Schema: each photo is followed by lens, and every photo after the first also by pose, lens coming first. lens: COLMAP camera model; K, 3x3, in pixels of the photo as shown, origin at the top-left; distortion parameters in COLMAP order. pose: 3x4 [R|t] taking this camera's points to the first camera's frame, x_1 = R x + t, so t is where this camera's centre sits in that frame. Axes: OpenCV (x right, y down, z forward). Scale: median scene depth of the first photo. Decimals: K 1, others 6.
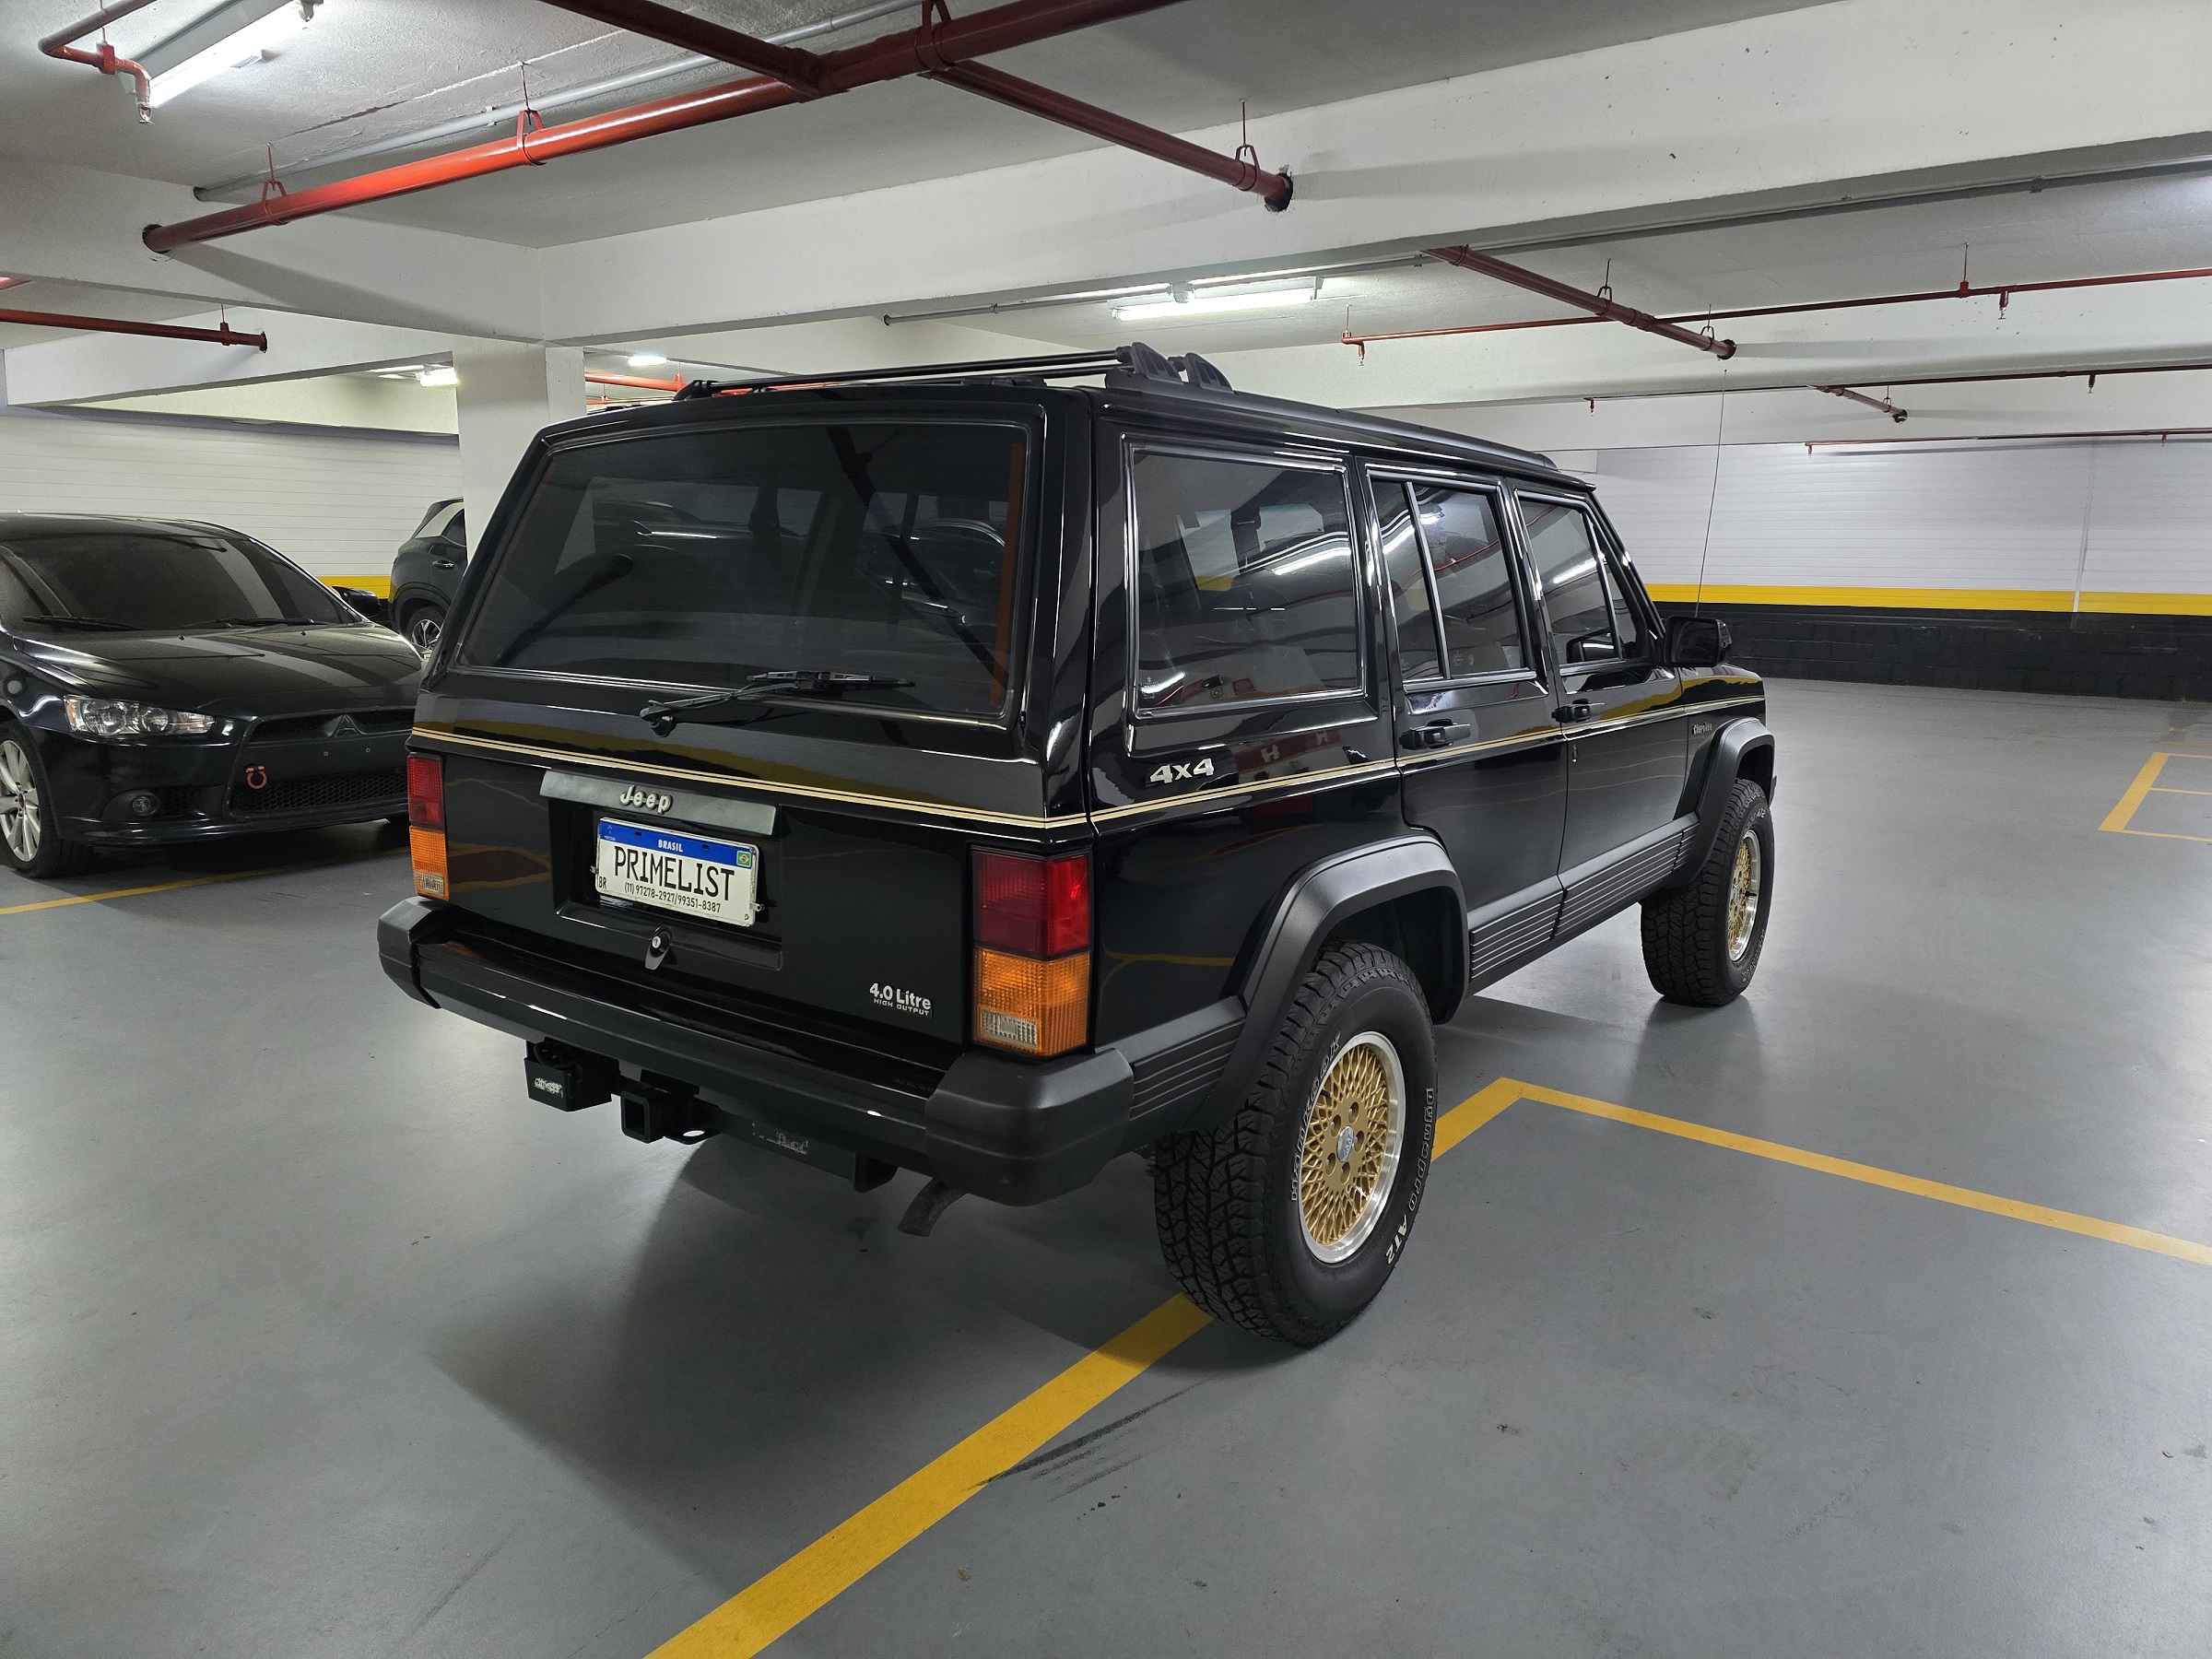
lens RADIAL K [[1496.0, 0, 1106.0], [0, 1496.0, 829.5], [0, 0, 1]] dist [0.014073, -0.003865]
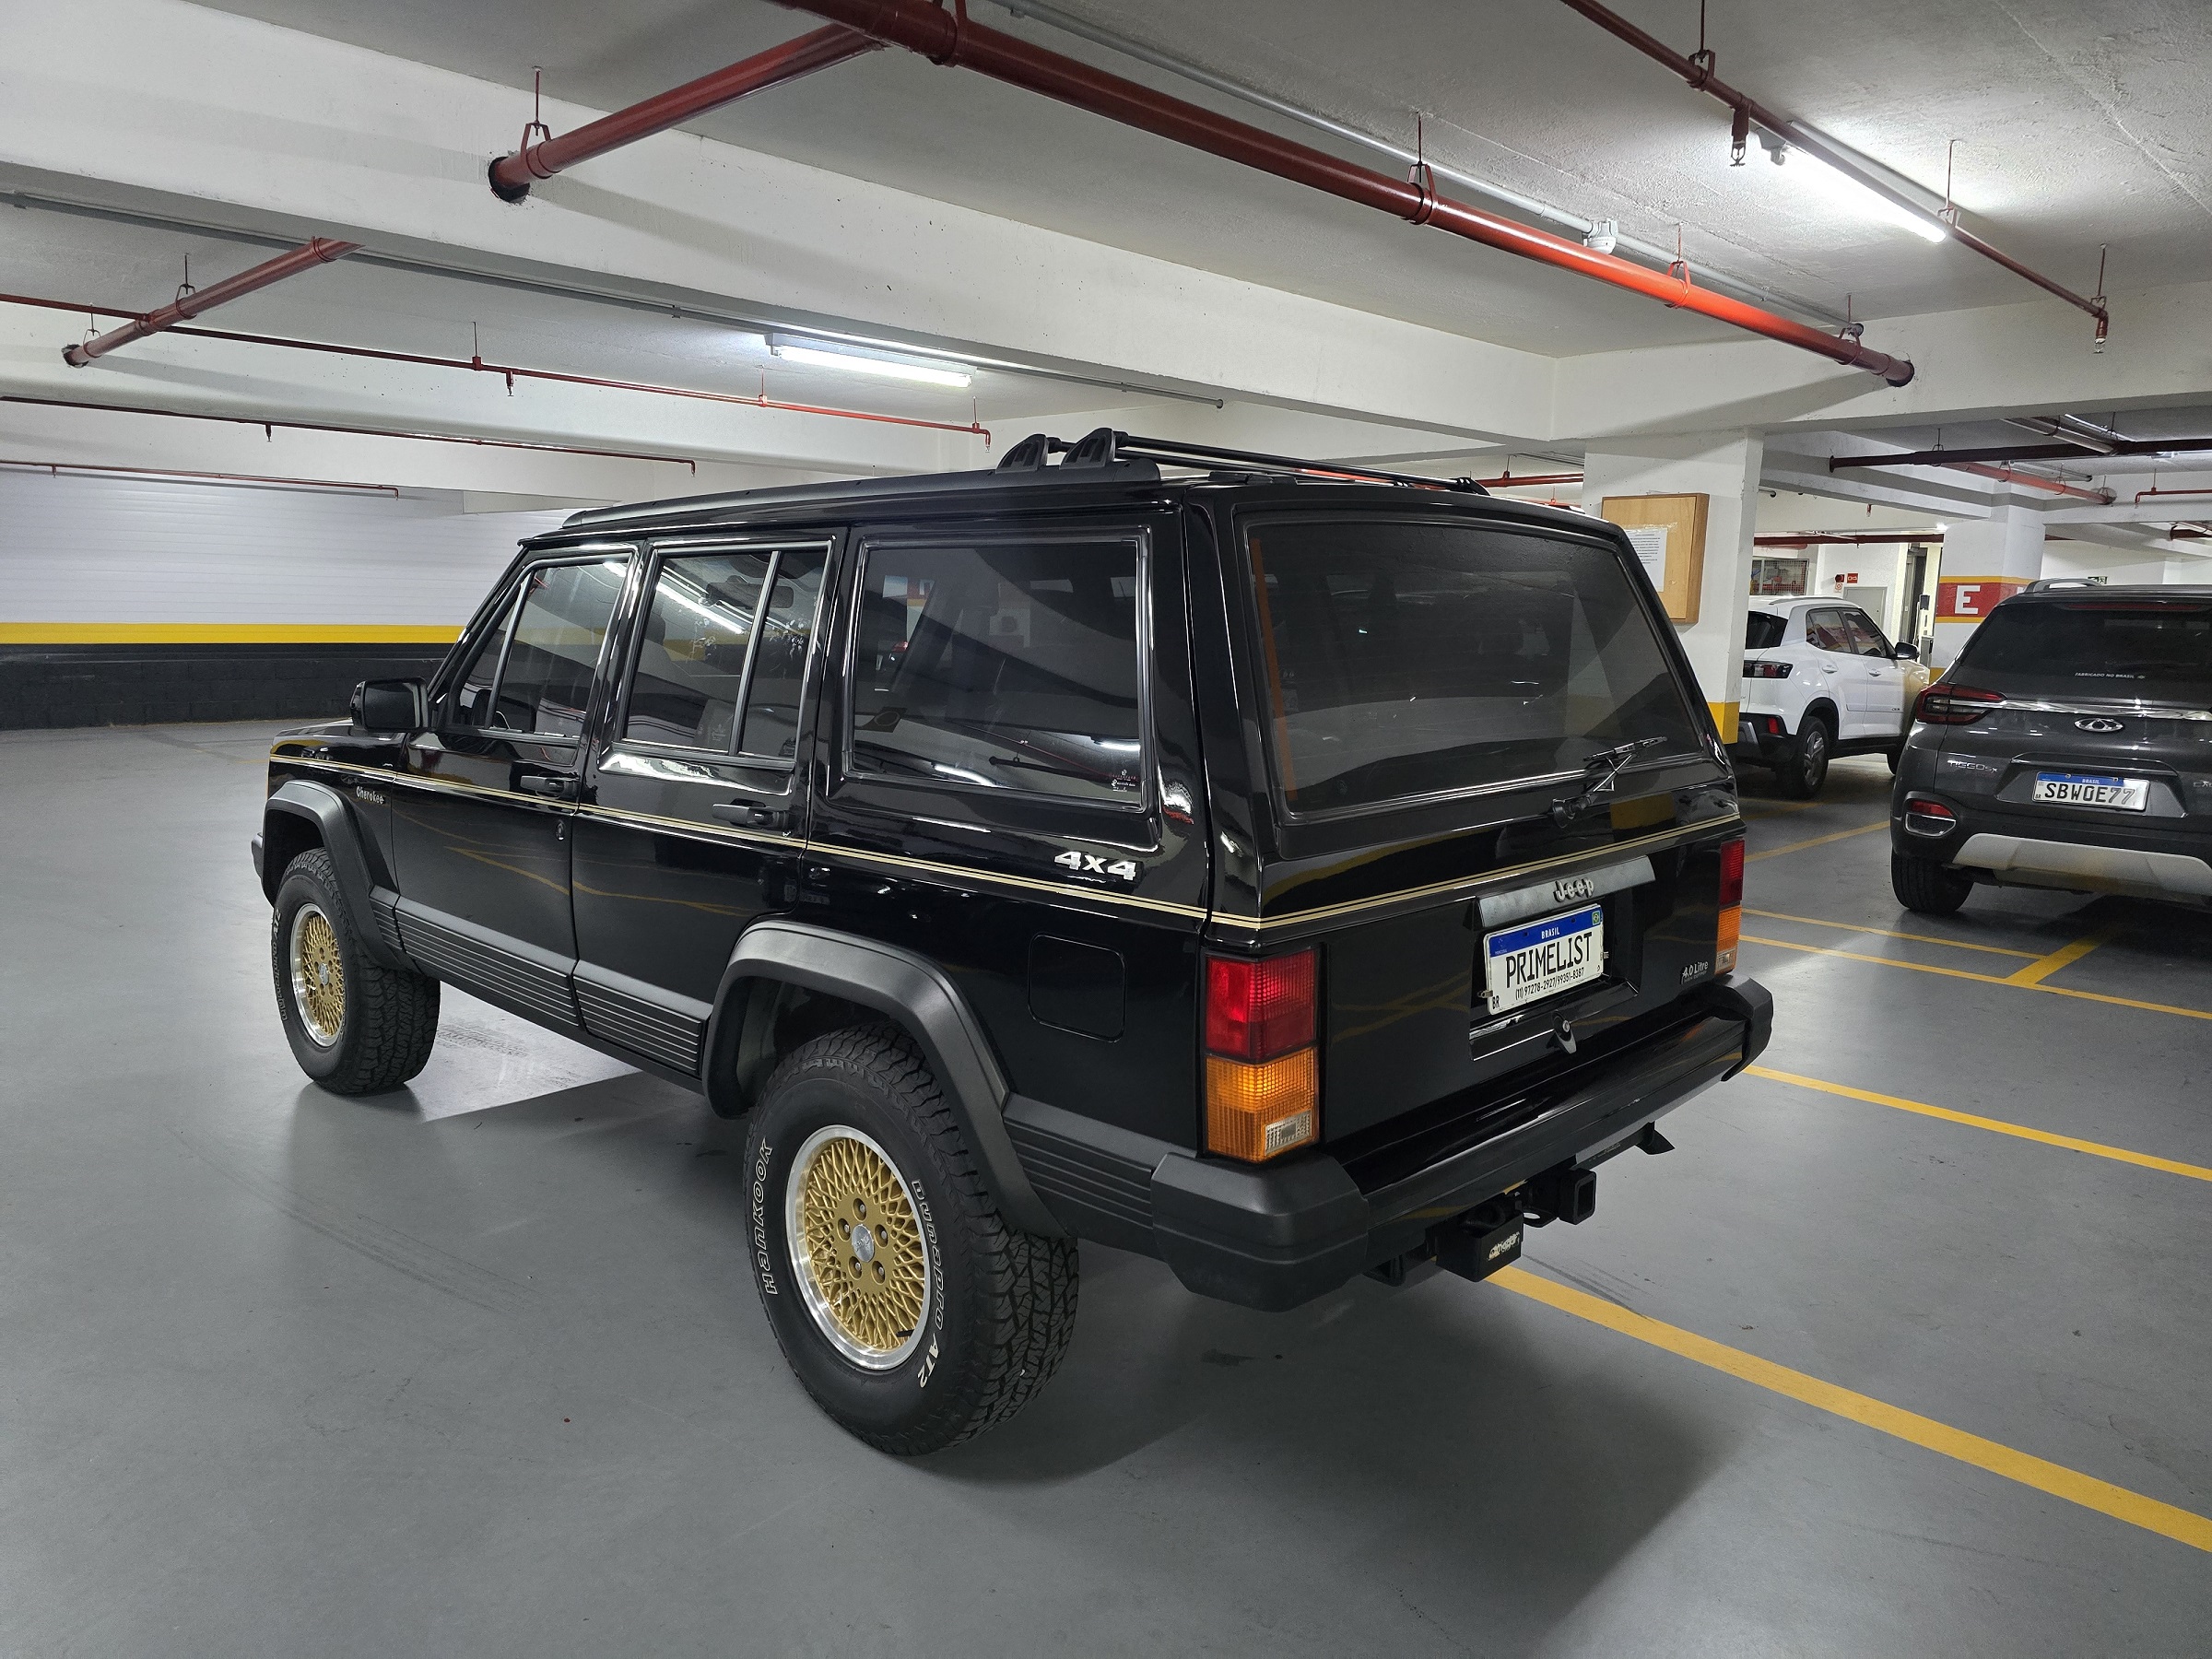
lens RADIAL K [[1496.0, 0, 1106.0], [0, 1496.0, 829.5], [0, 0, 1]] dist [0.014073, -0.003865]
pose [[0.122108, -0.153685, 0.980546, -1.294823], [0.164195, 0.977454, 0.132753, -0.239903], [-0.978841, 0.144791, 0.144590, 1.109905]]
